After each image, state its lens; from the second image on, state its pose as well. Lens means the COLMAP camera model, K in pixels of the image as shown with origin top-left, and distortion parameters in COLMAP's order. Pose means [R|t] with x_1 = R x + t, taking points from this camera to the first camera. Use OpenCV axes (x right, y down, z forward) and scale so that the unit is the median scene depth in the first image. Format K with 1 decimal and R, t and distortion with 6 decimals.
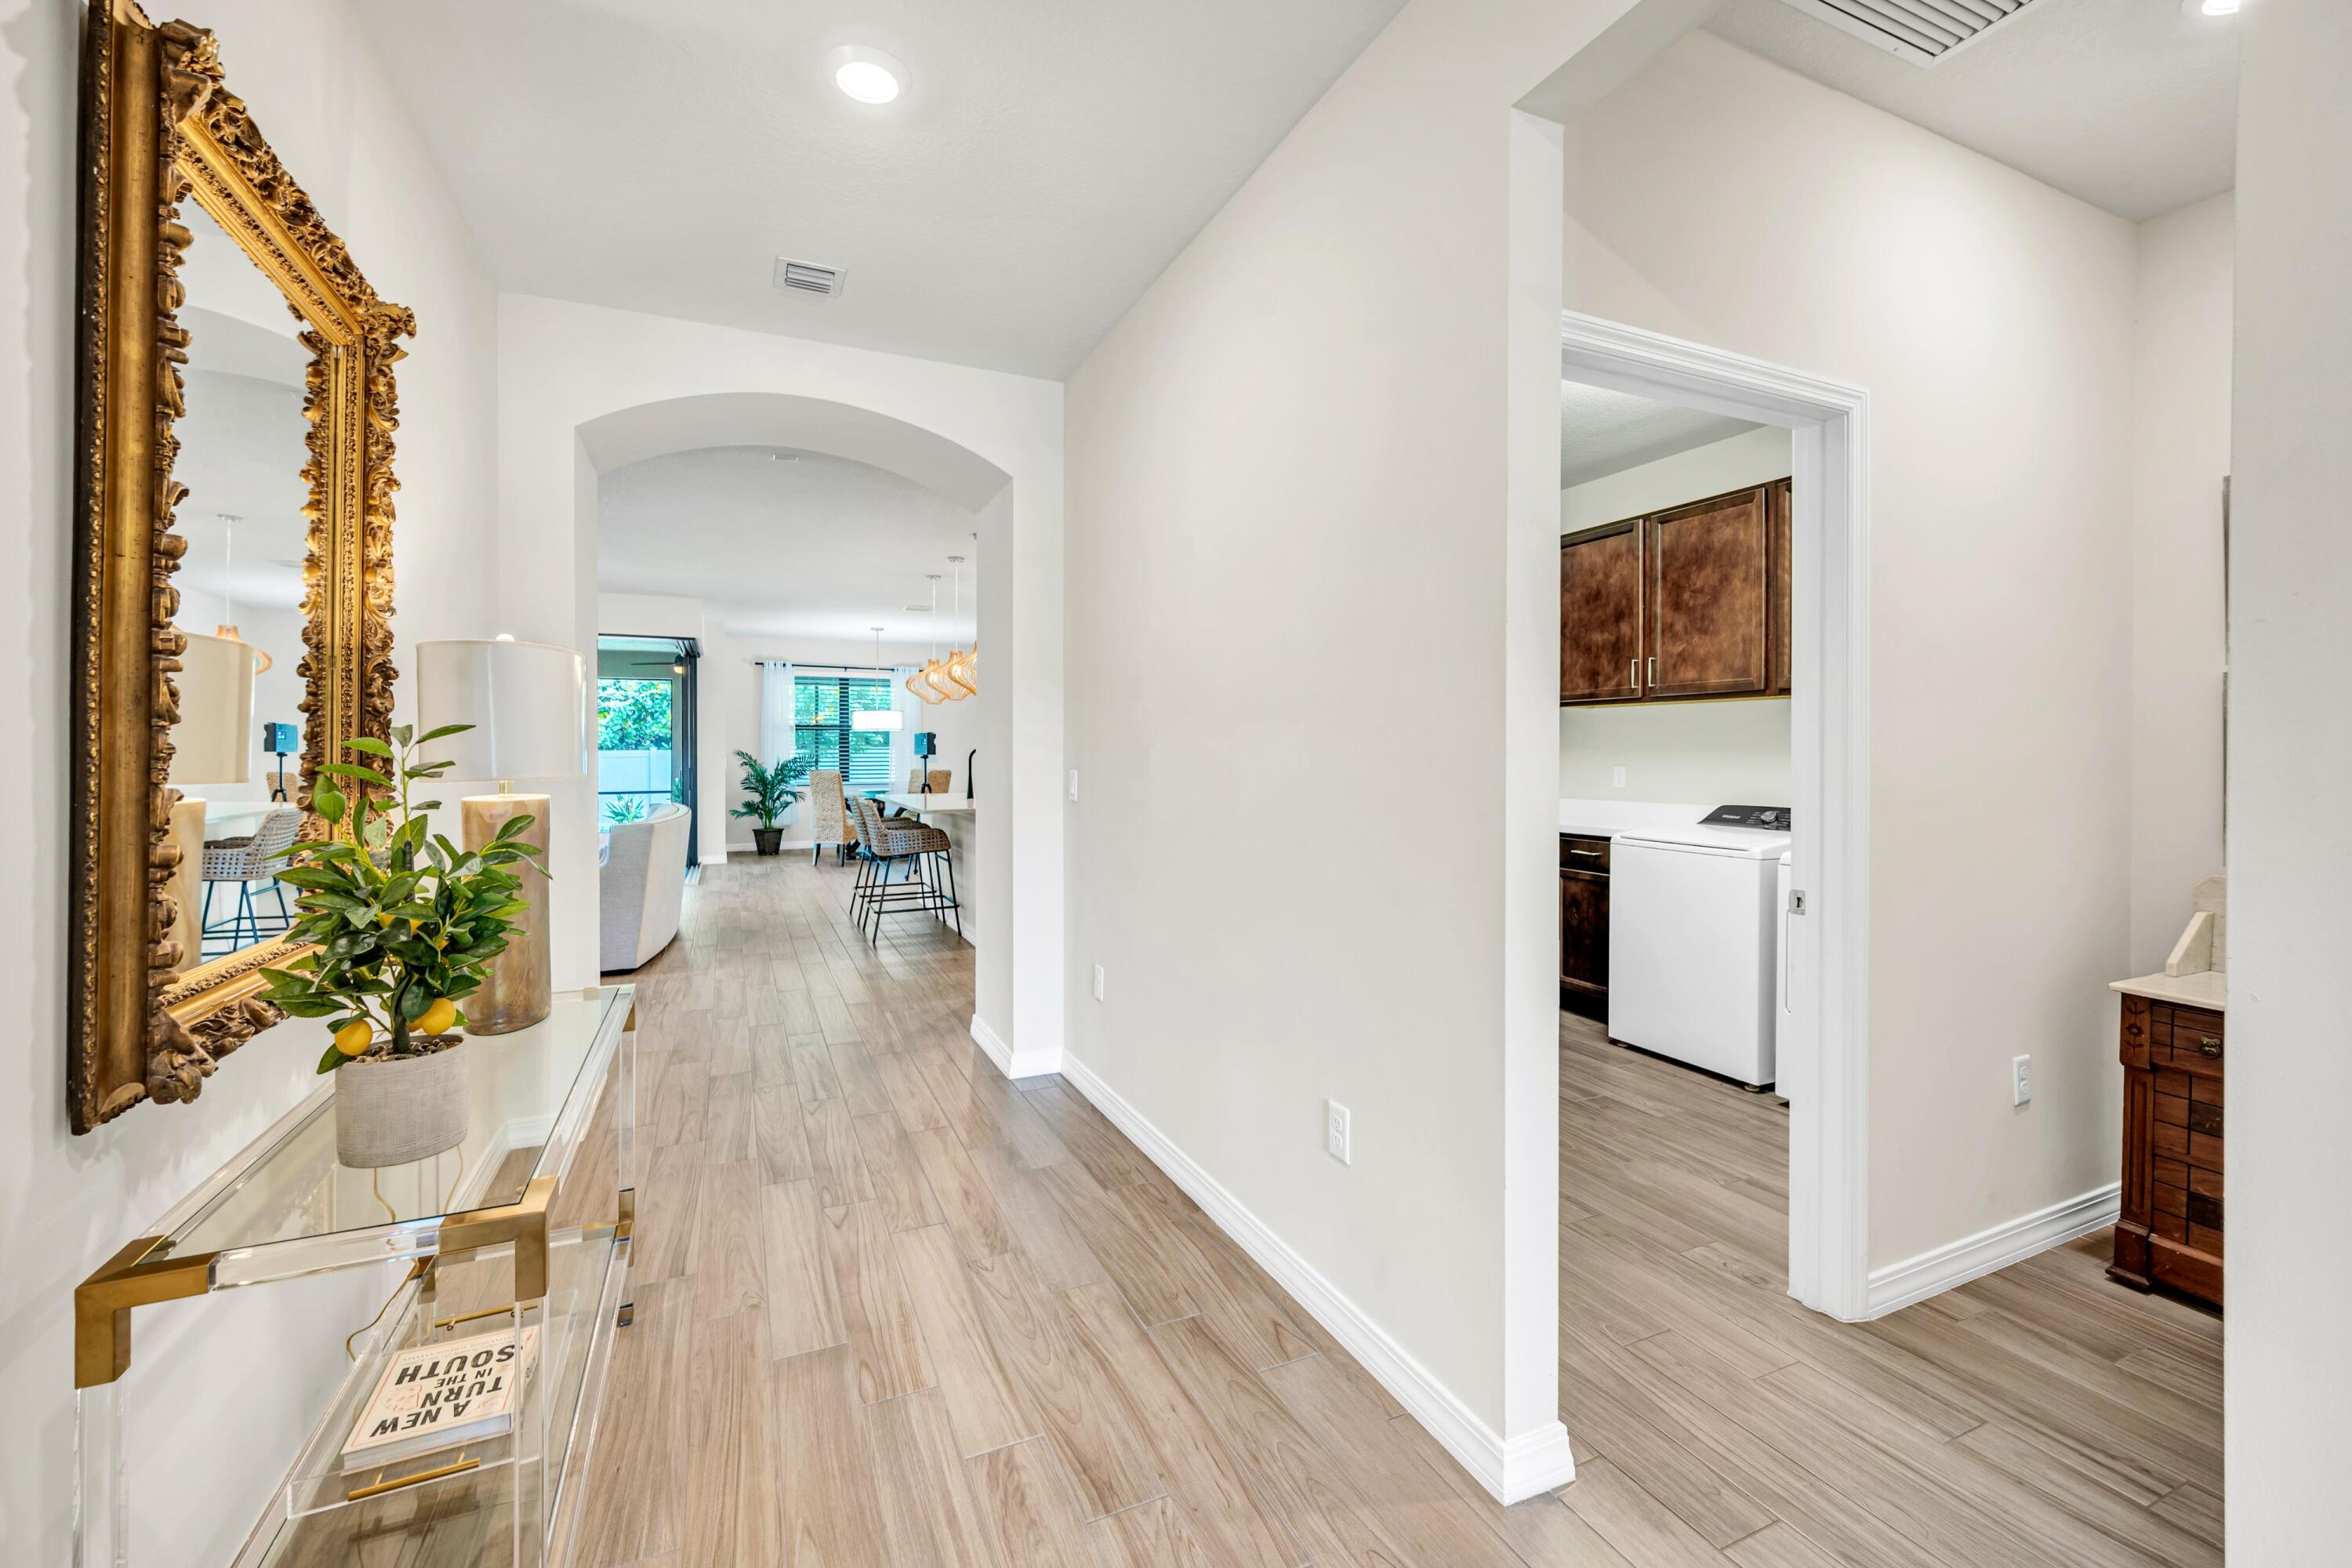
lens RADIAL K [[967.7, 0, 1167.2], [0, 967.7, 758.7], [0, 0, 1]] dist [0.001431, 0.000893]
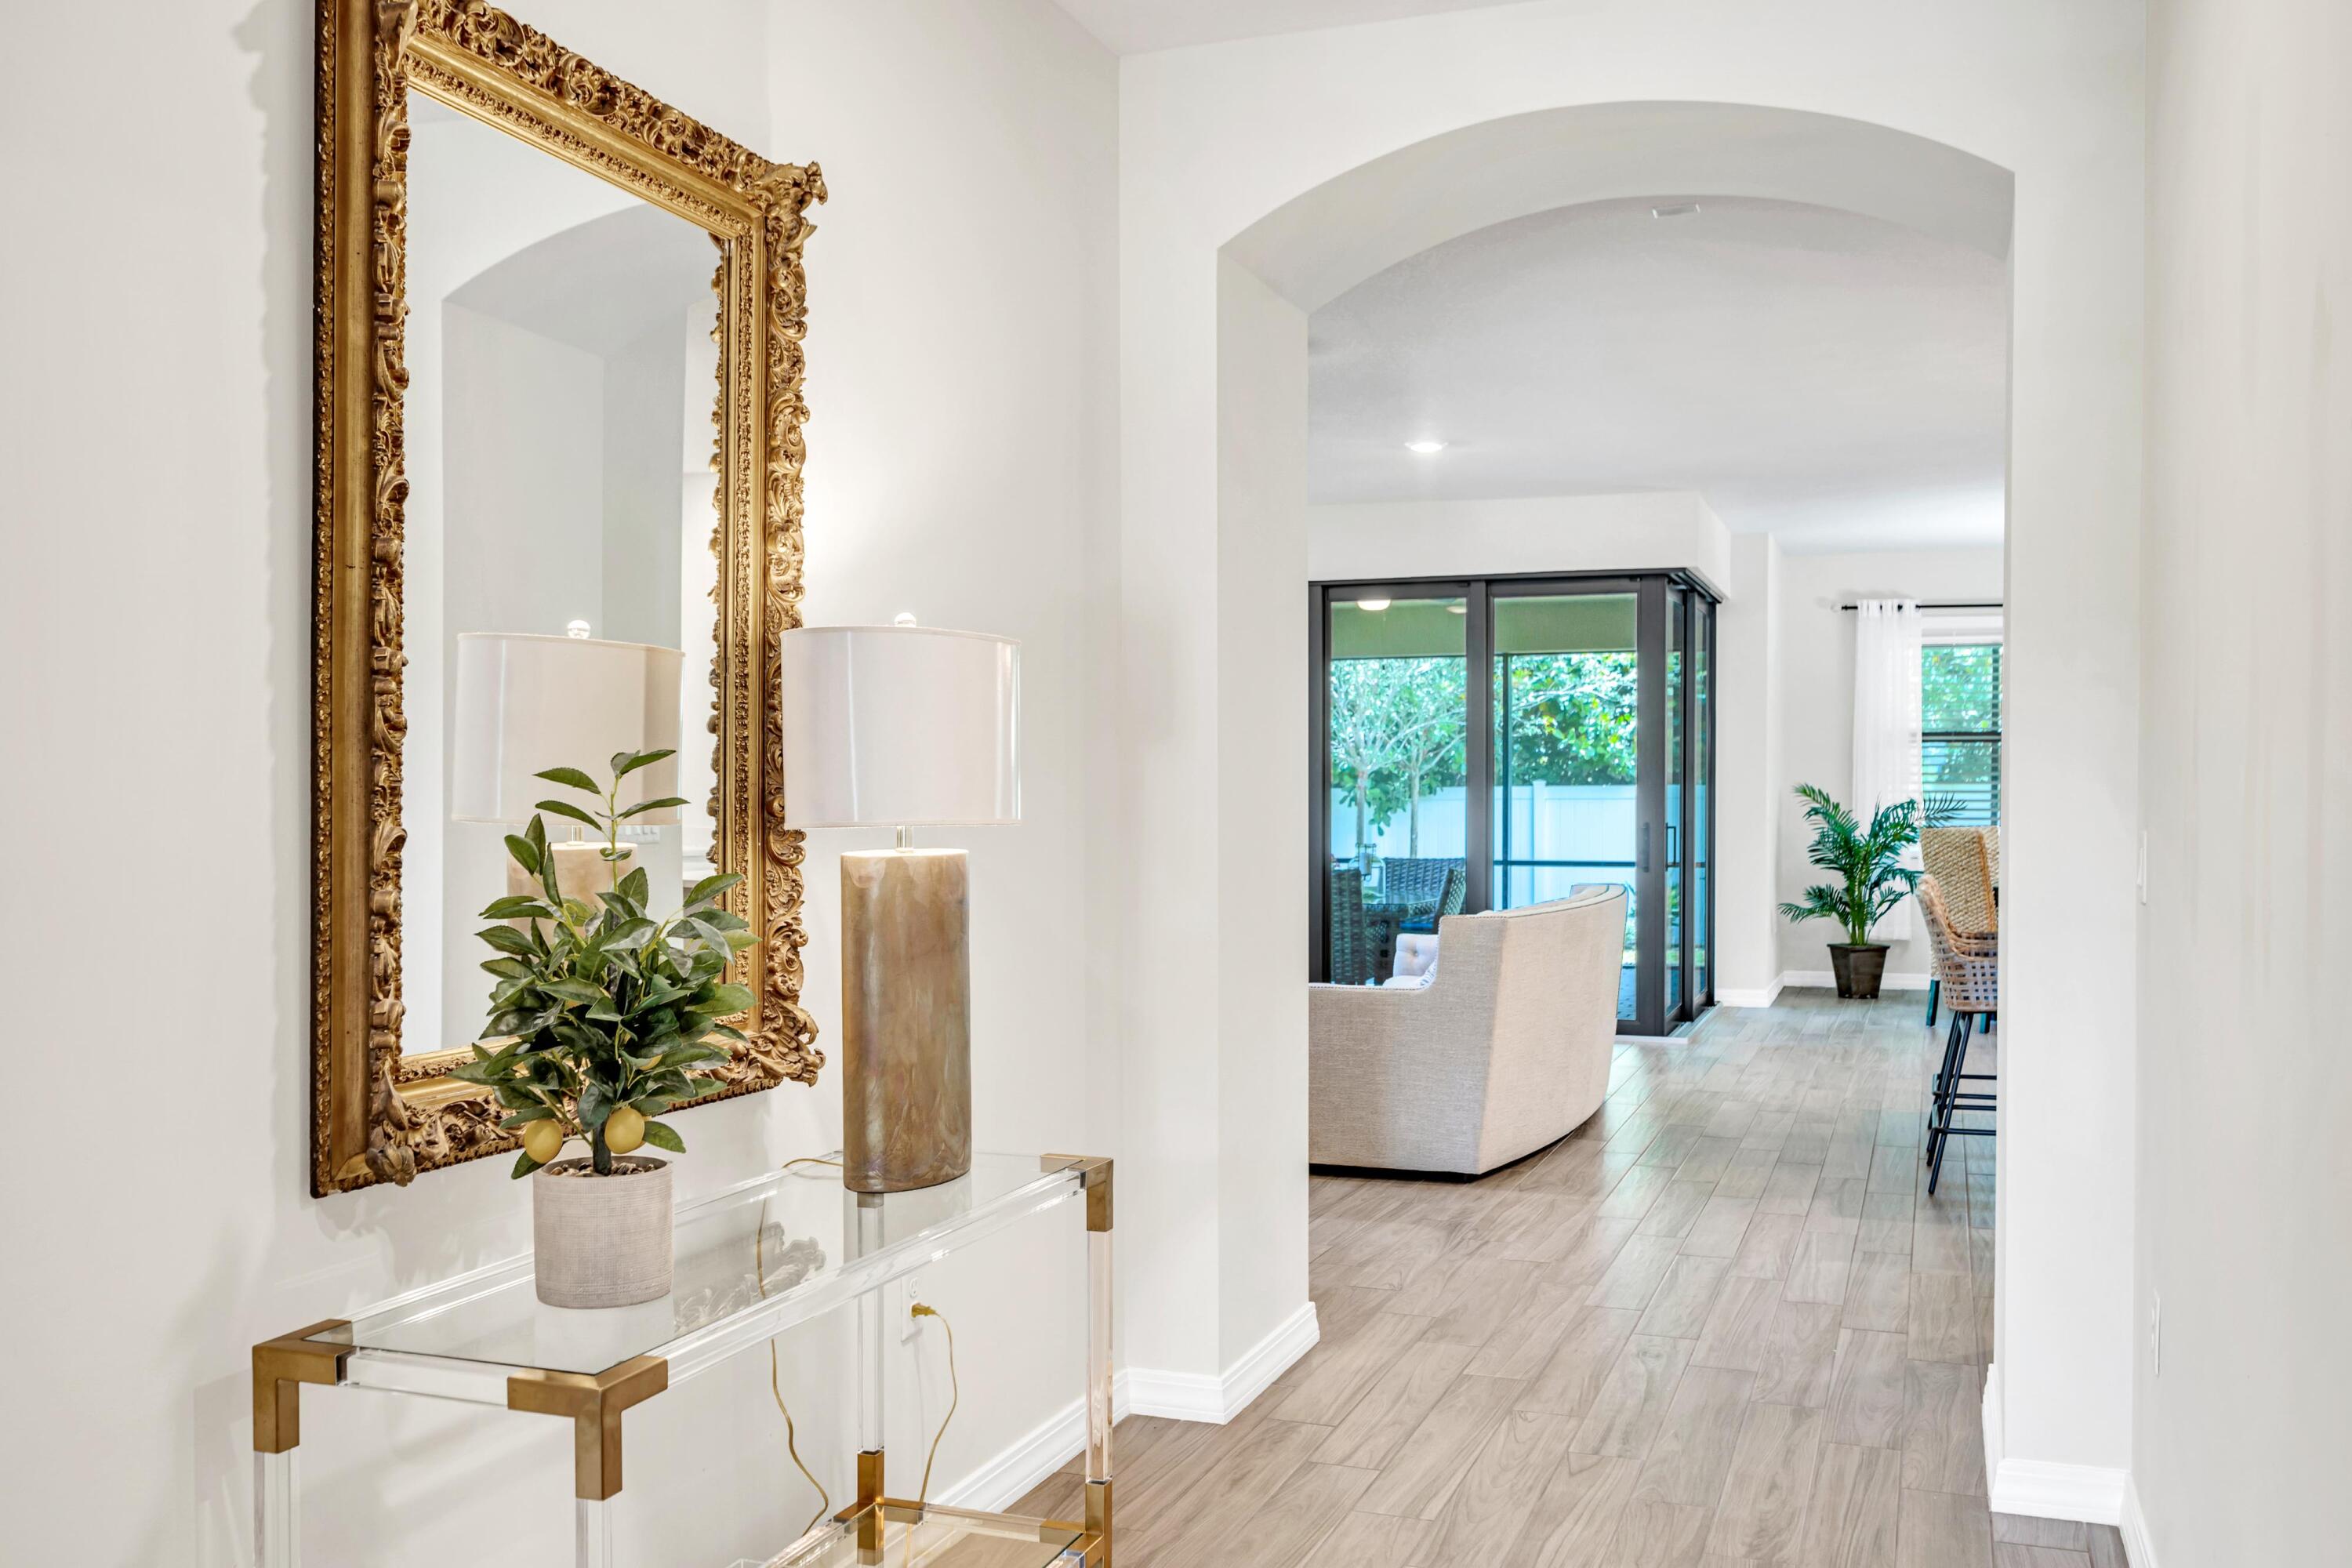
lens RADIAL K [[2038.1, 0, 1163.3], [0, 2038.1, 843.4], [0, 0, 1]] dist [0.006644, -0.018057]
pose [[0.732072, 0.026103, -0.680727, 0.439757], [-0.012379, 0.999610, 0.025018, -0.005543], [0.681115, -0.009888, 0.732110, 0.072233]]
